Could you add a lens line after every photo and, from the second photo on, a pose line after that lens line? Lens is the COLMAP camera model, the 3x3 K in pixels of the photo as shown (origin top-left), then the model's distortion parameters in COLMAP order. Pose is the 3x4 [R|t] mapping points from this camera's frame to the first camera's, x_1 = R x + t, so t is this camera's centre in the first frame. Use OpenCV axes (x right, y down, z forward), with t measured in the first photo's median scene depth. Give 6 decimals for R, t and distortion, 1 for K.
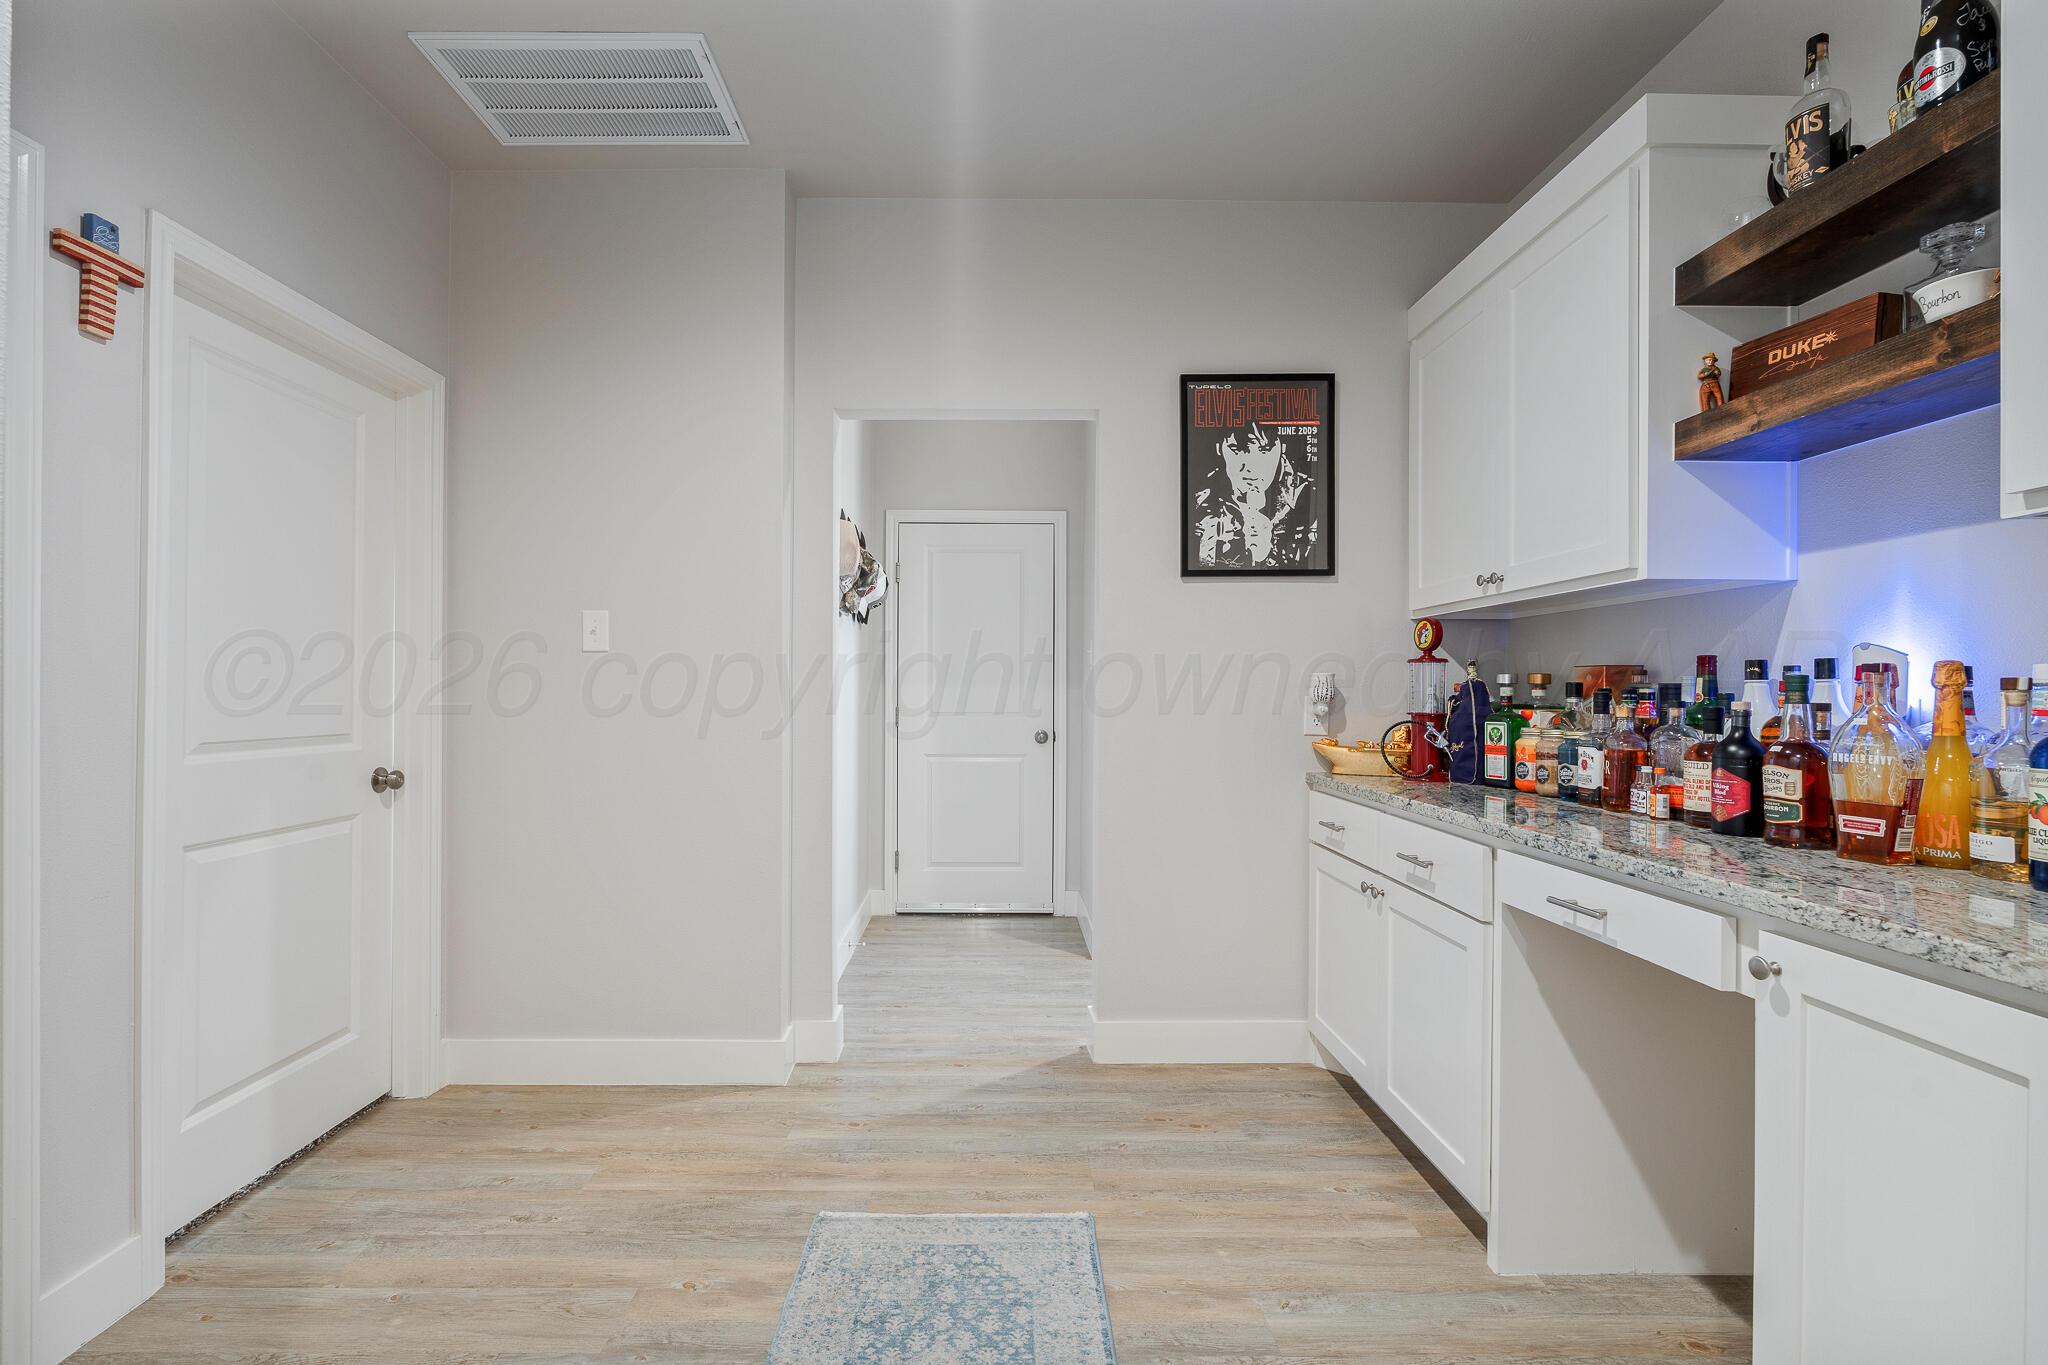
lens RADIAL K [[903.2, 0, 1006.0], [0, 903.2, 685.9], [0, 0, 1]] dist [-0.005462, 0.001029]
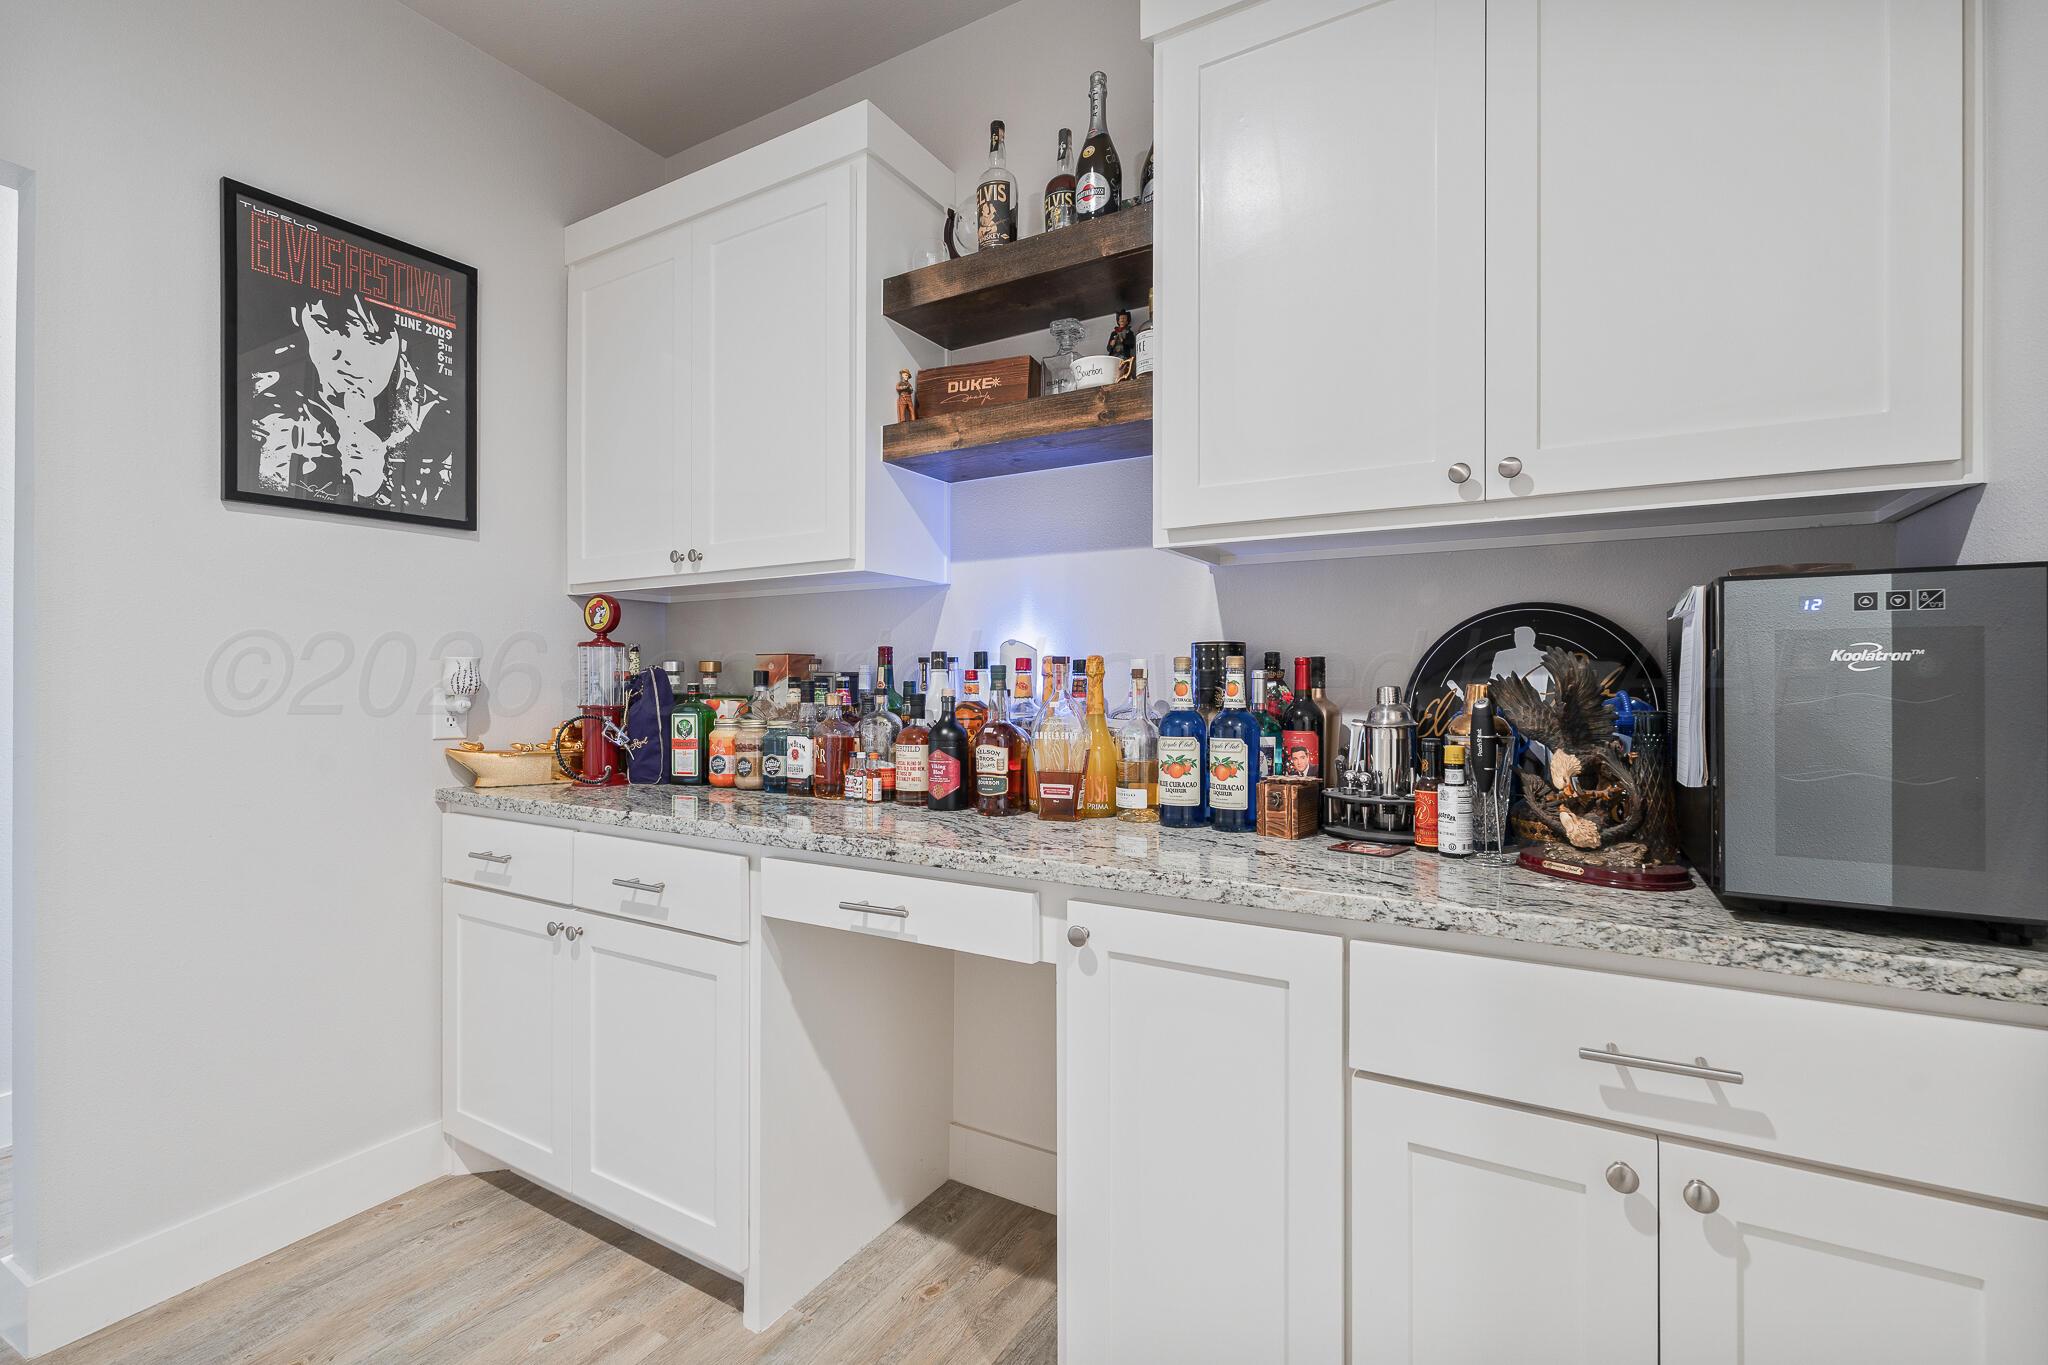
lens RADIAL K [[903.2, 0, 1035.5], [0, 903.2, 678.6], [0, 0, 1]] dist [-0.005462, 0.001029]
pose [[0.522919, -0.002825, 0.852378, -0.065035], [-0.001941, 0.999988, 0.004504, -0.000257], [-0.852380, -0.004010, 0.522907, 0.278531]]
